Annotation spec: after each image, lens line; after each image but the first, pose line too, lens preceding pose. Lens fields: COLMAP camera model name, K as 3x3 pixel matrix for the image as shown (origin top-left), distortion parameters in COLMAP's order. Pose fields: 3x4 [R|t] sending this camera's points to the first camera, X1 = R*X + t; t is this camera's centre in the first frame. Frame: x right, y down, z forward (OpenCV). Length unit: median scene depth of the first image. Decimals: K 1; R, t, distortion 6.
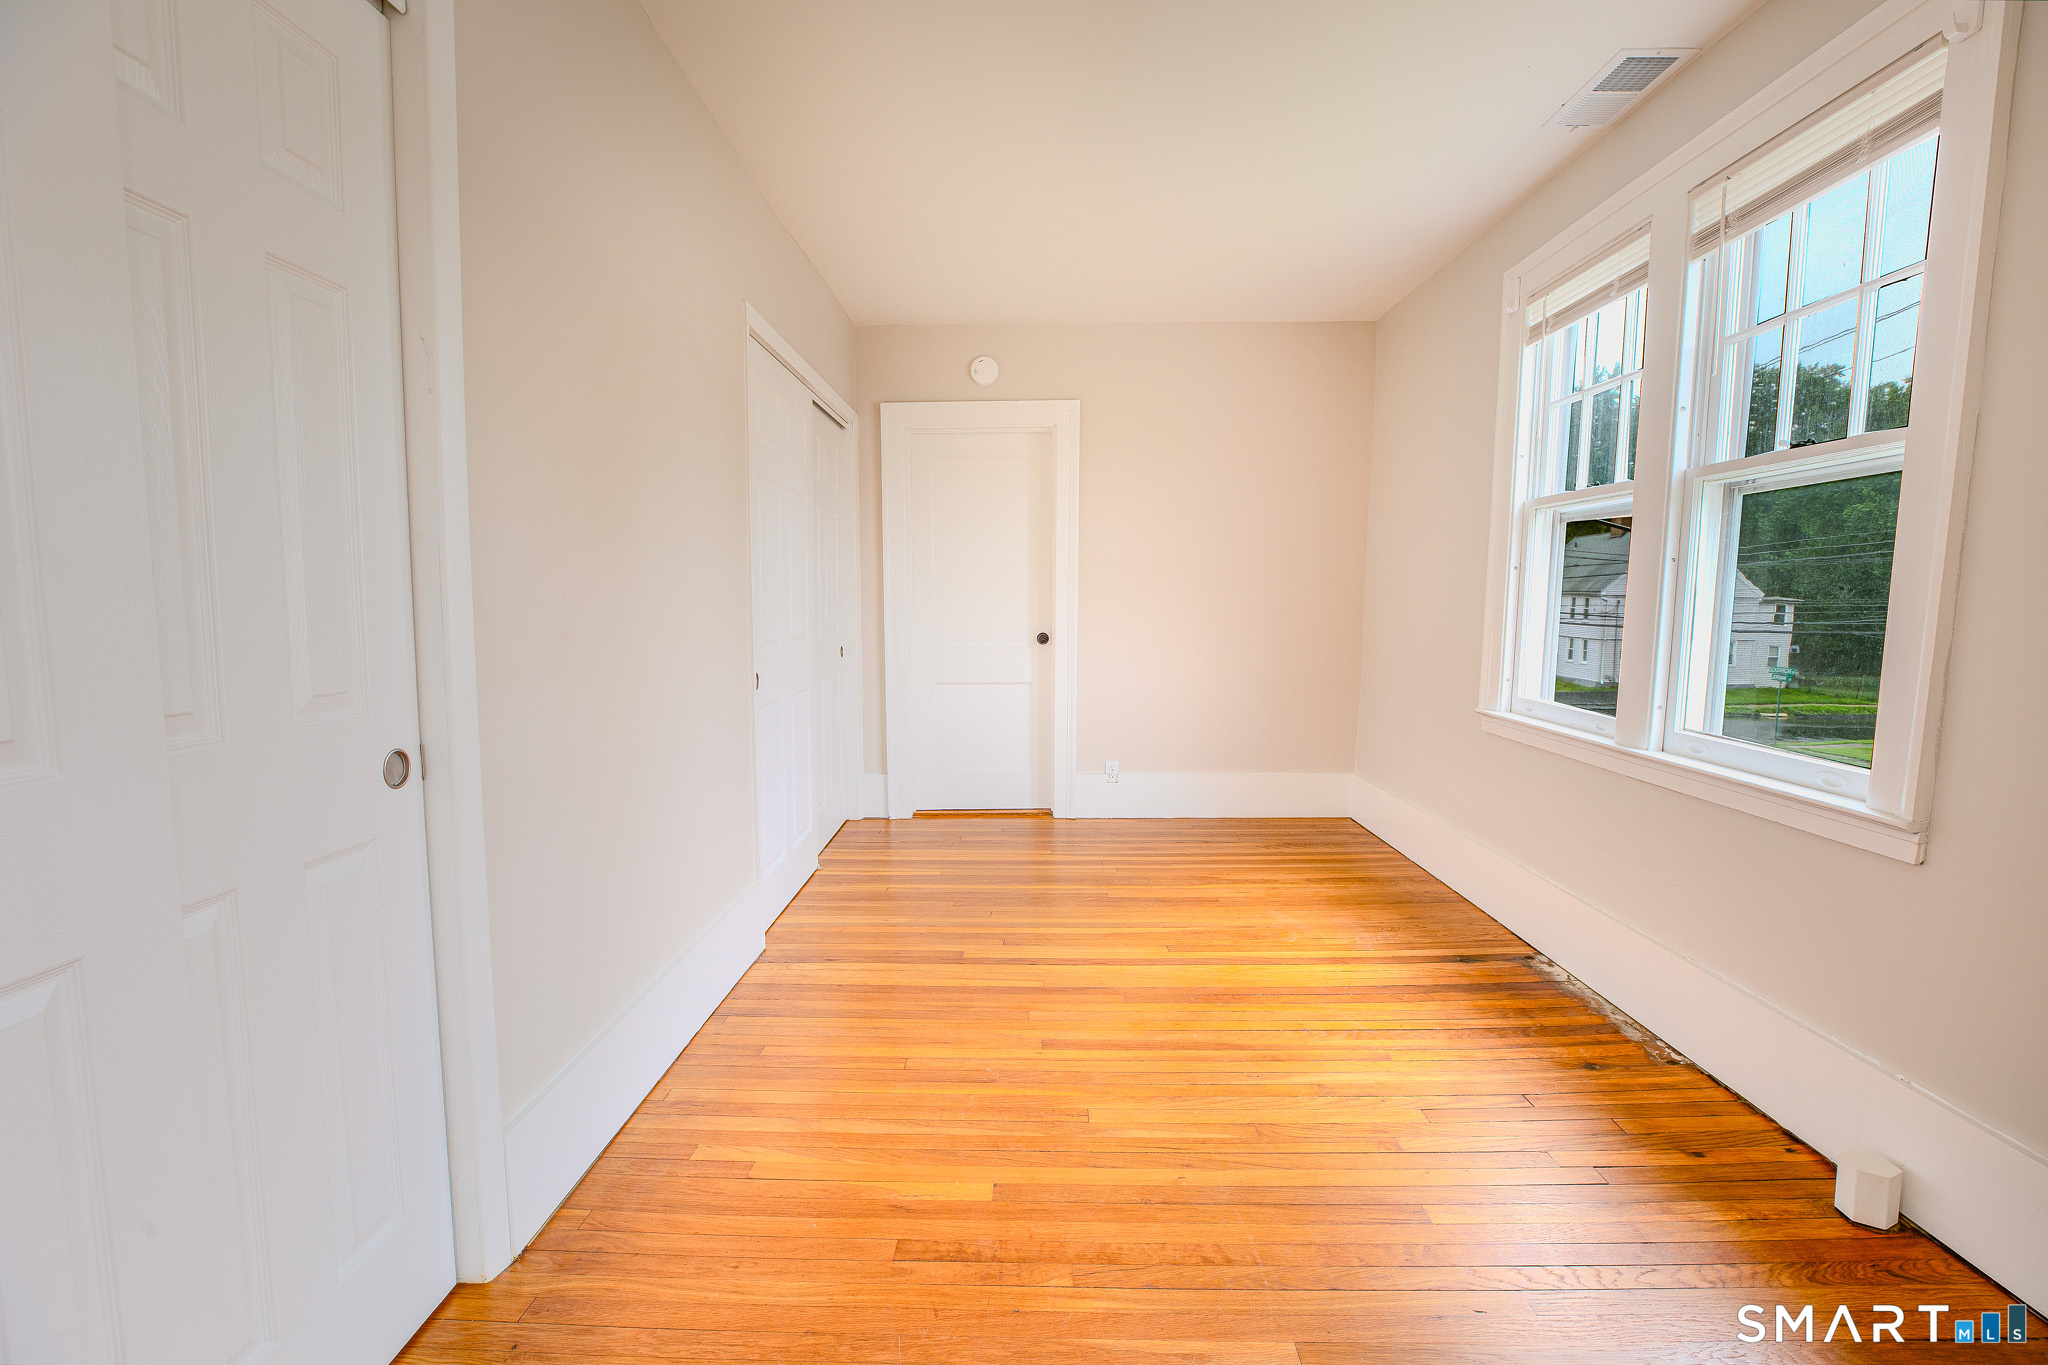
lens RADIAL K [[942.1, 0, 1028.7], [0, 942.1, 693.2], [0, 0, 1]] dist [-0.060916, 0.020605]
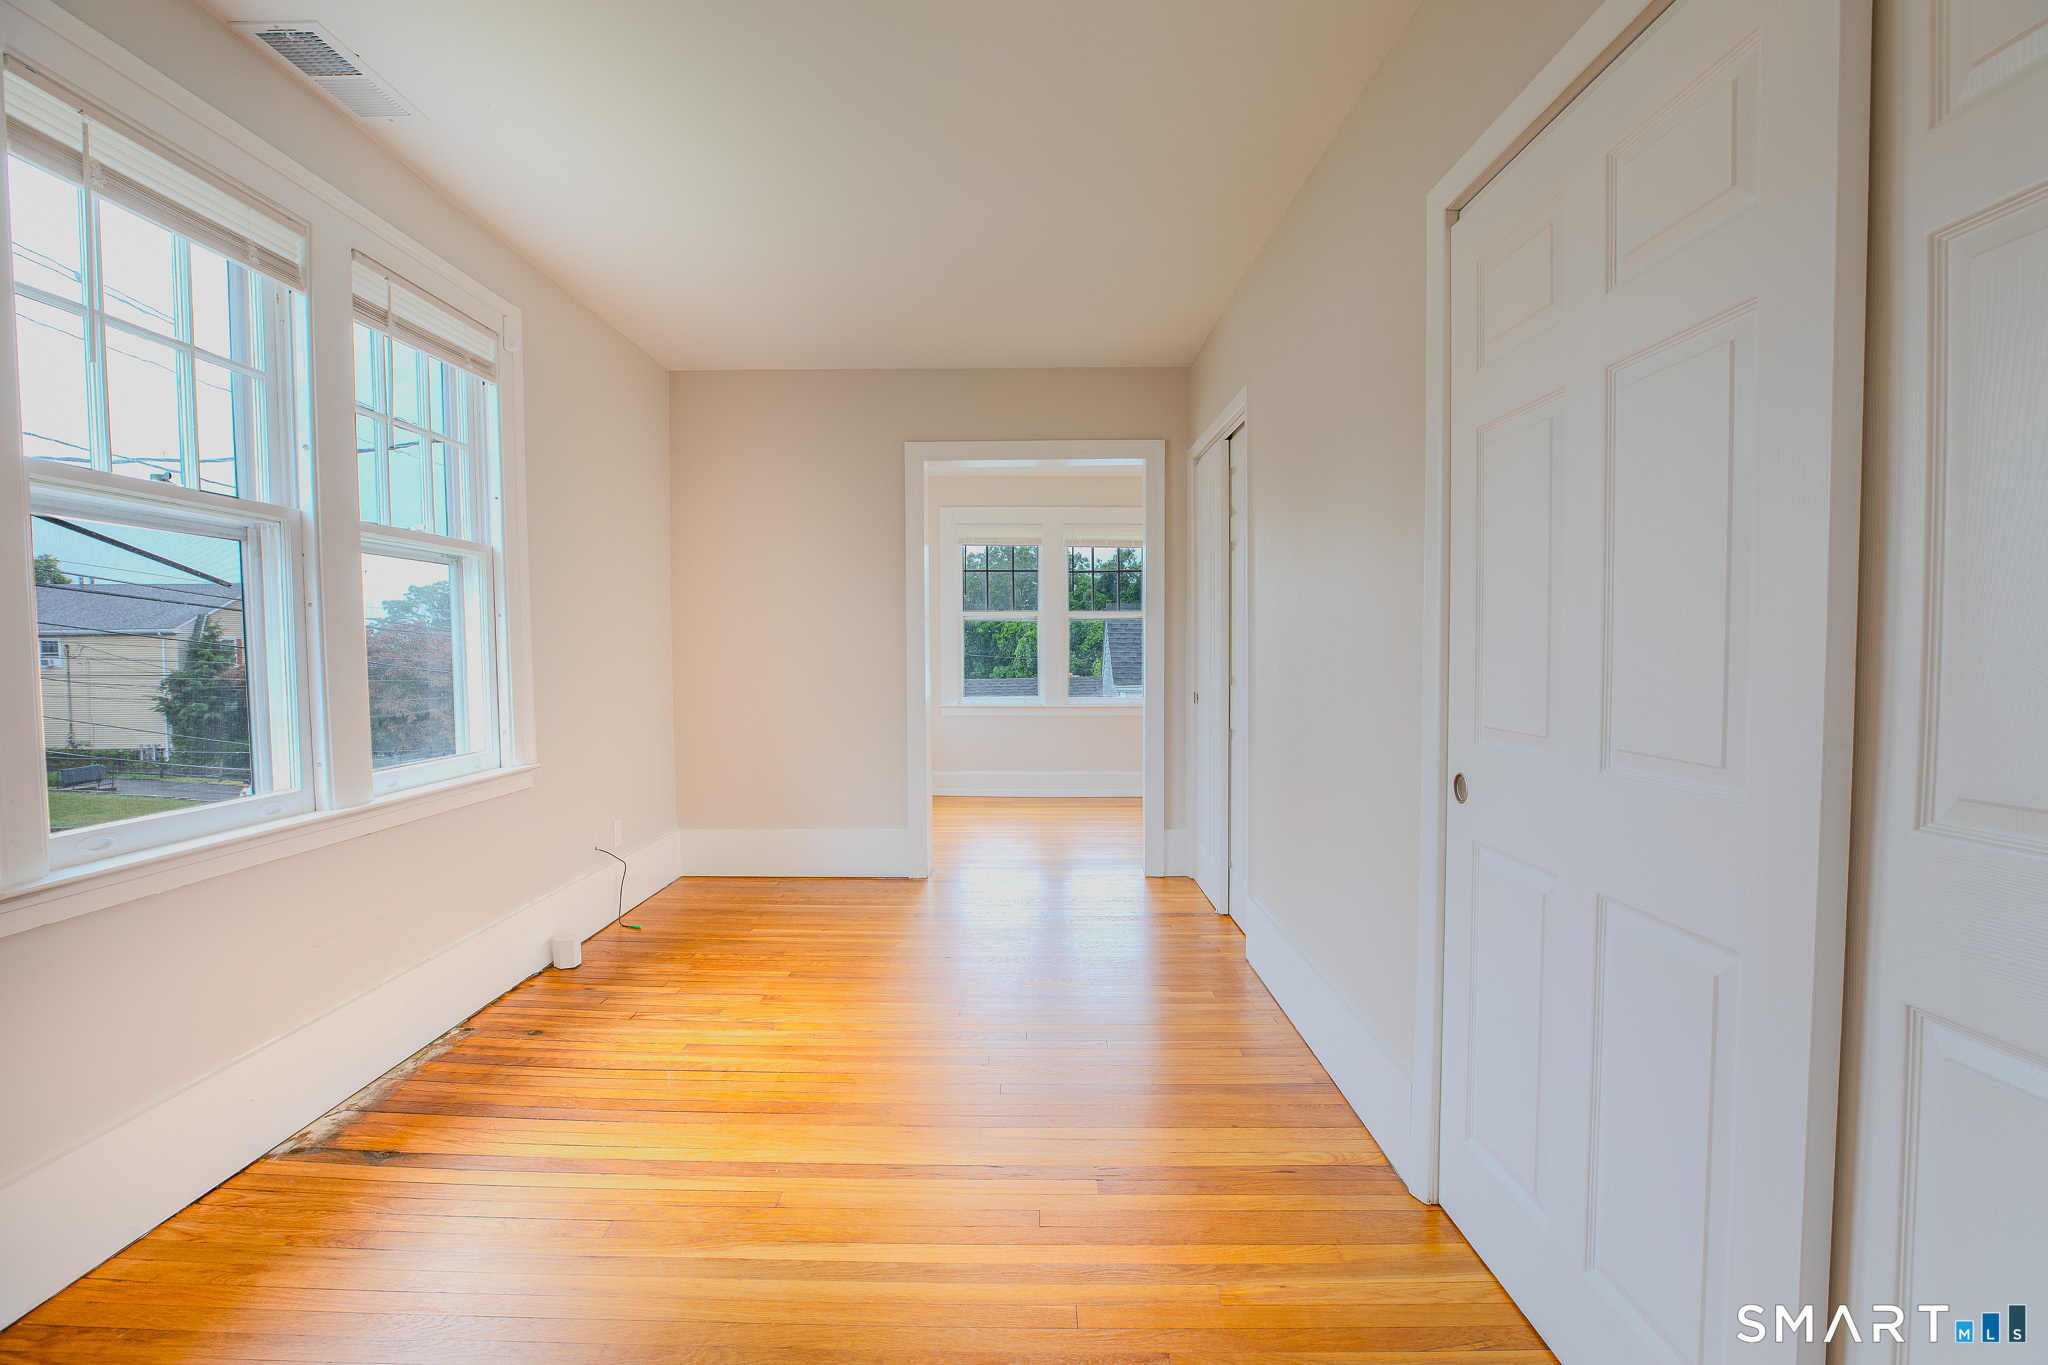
lens RADIAL K [[942.1, 0, 1028.7], [0, 942.1, 693.2], [0, 0, 1]] dist [-0.060916, 0.020605]
pose [[-0.999743, 0.001259, -0.022645, -0.007421], [-0.002217, 0.988258, 0.152777, -0.201443], [0.022572, 0.152788, -0.988001, 1.953317]]
